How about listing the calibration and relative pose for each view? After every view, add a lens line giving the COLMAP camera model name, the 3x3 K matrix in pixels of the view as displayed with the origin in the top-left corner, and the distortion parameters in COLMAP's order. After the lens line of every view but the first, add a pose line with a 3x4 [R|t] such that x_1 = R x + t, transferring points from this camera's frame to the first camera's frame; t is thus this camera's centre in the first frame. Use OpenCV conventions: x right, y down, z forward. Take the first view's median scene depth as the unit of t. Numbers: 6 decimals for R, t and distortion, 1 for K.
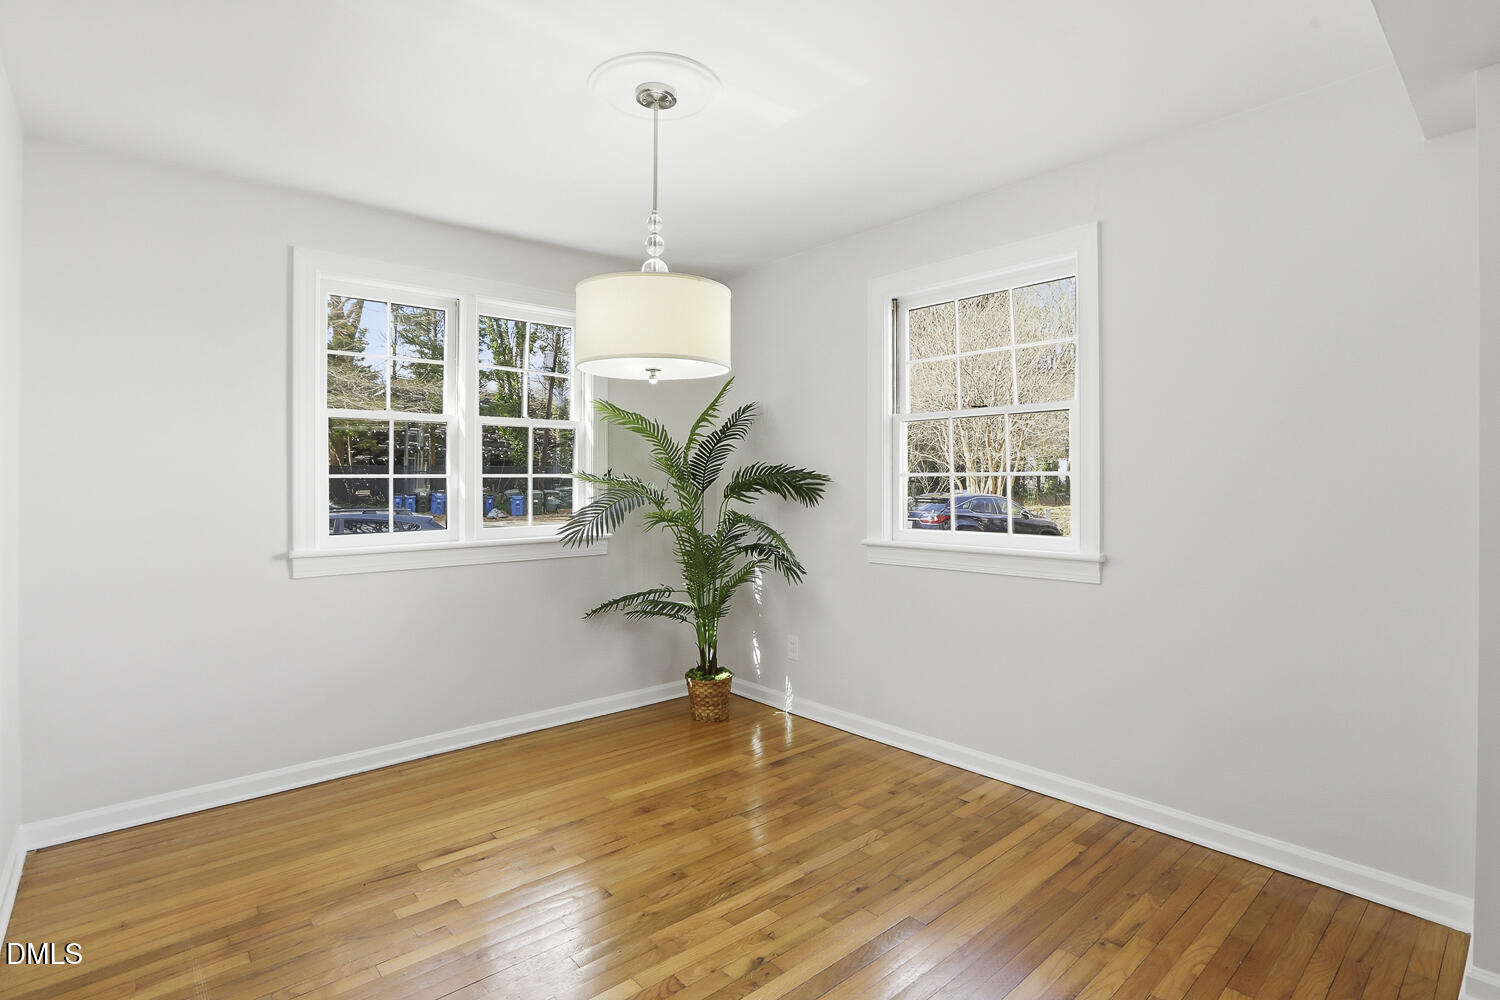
lens RADIAL K [[741.0, 0, 751.2], [0, 741.0, 482.6], [0, 0, 1]] dist [-0.060691, 0.025571]
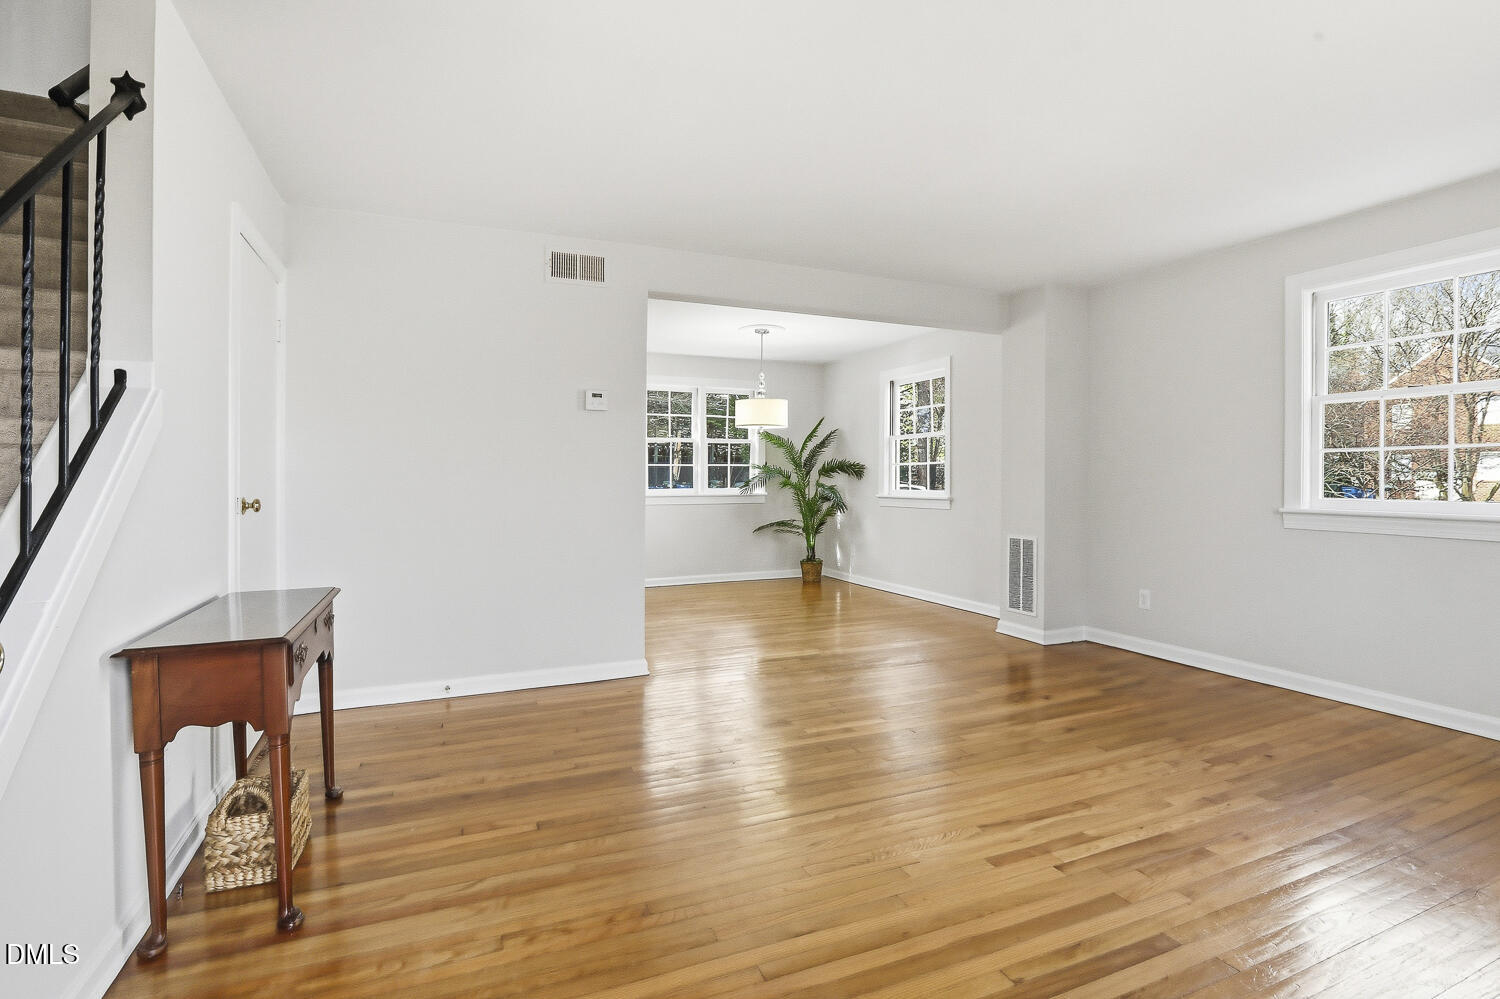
lens RADIAL K [[741.0, 0, 751.2], [0, 741.0, 482.1], [0, 0, 1]] dist [-0.060691, 0.025571]
pose [[0.952421, 0.004712, -0.304748, 0.425815], [-0.003686, 0.999985, 0.003939, 0.030911], [0.304762, -0.002628, 0.952425, -1.057803]]
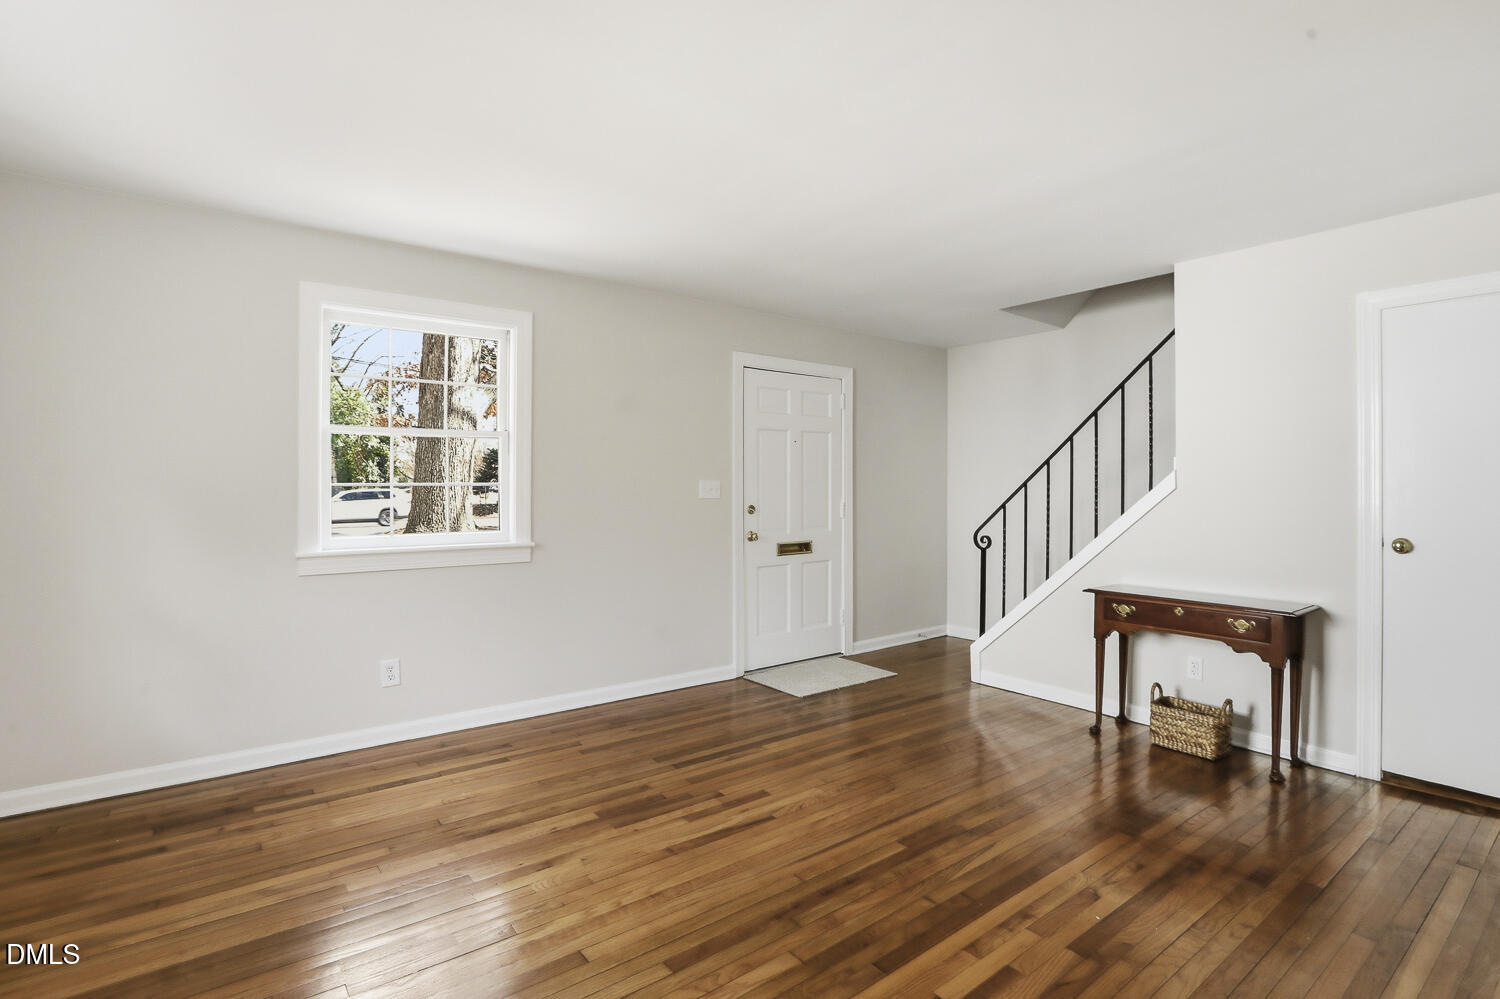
lens RADIAL K [[716.1, 0, 756.5], [0, 716.1, 487.6], [0, 0, 1]] dist [-0.064311, 0.026824]
pose [[-0.998425, -0.000805, 0.056104, 0.400972], [-0.000889, 0.999999, -0.001466, -0.005278], [-0.056103, -0.001514, -0.998424, 0.333224]]
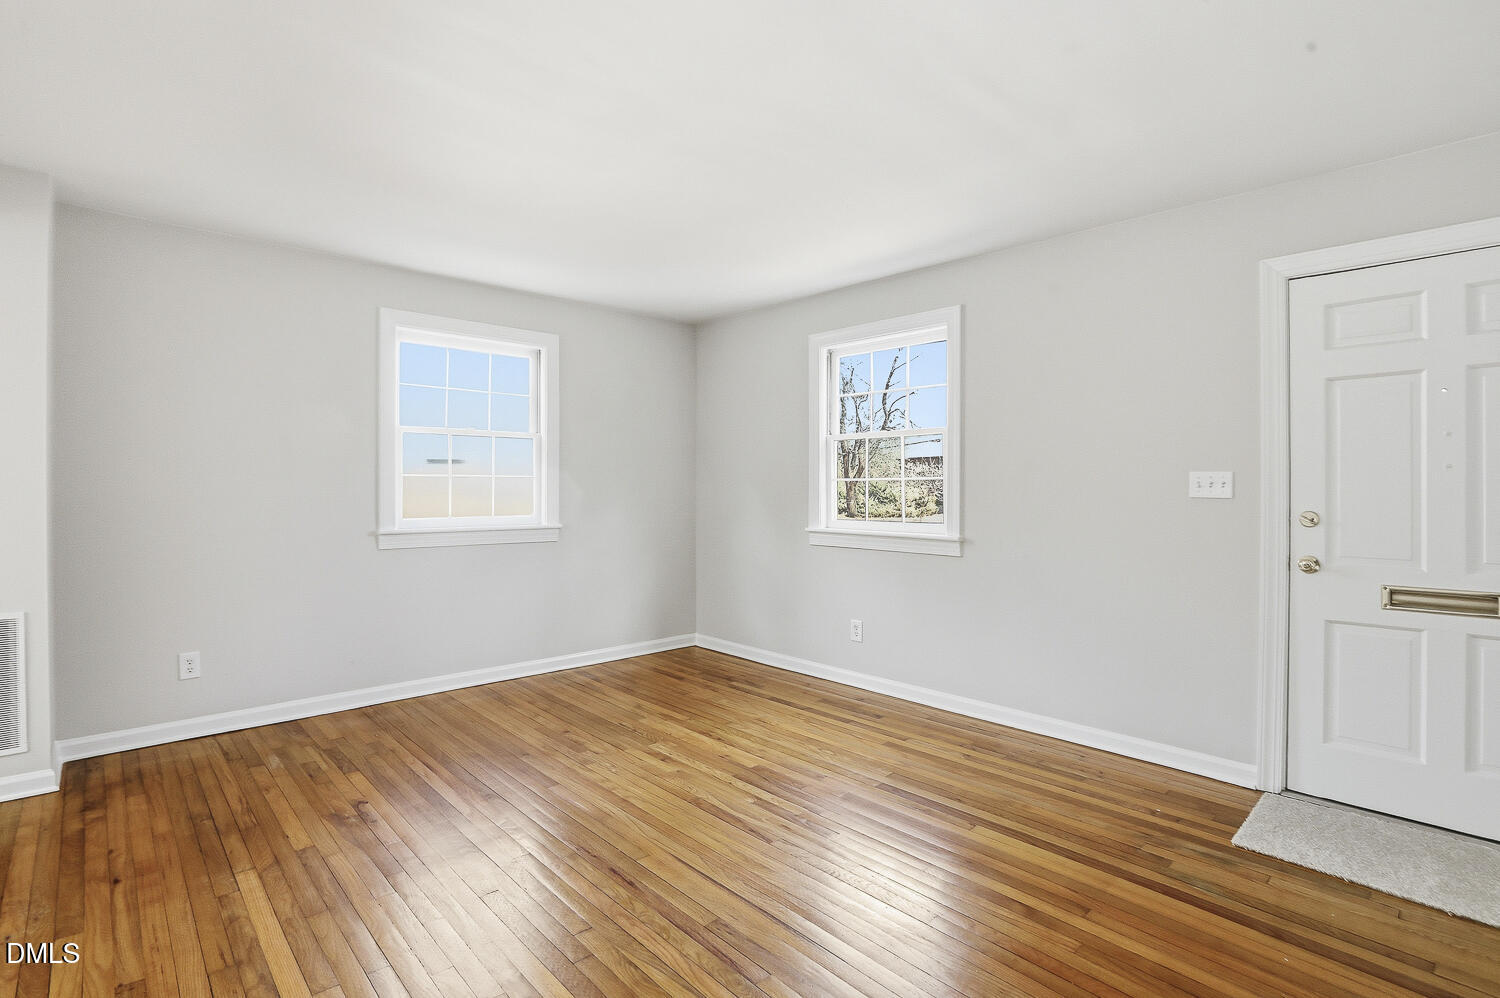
lens RADIAL K [[716.1, 0, 756.5], [0, 716.1, 487.1], [0, 0, 1]] dist [-0.064311, 0.026824]
pose [[-0.042839, -0.002884, 0.999078, -0.231745], [-0.004758, 0.999985, 0.002682, -0.000101], [-0.999071, -0.004639, -0.042852, -0.351171]]
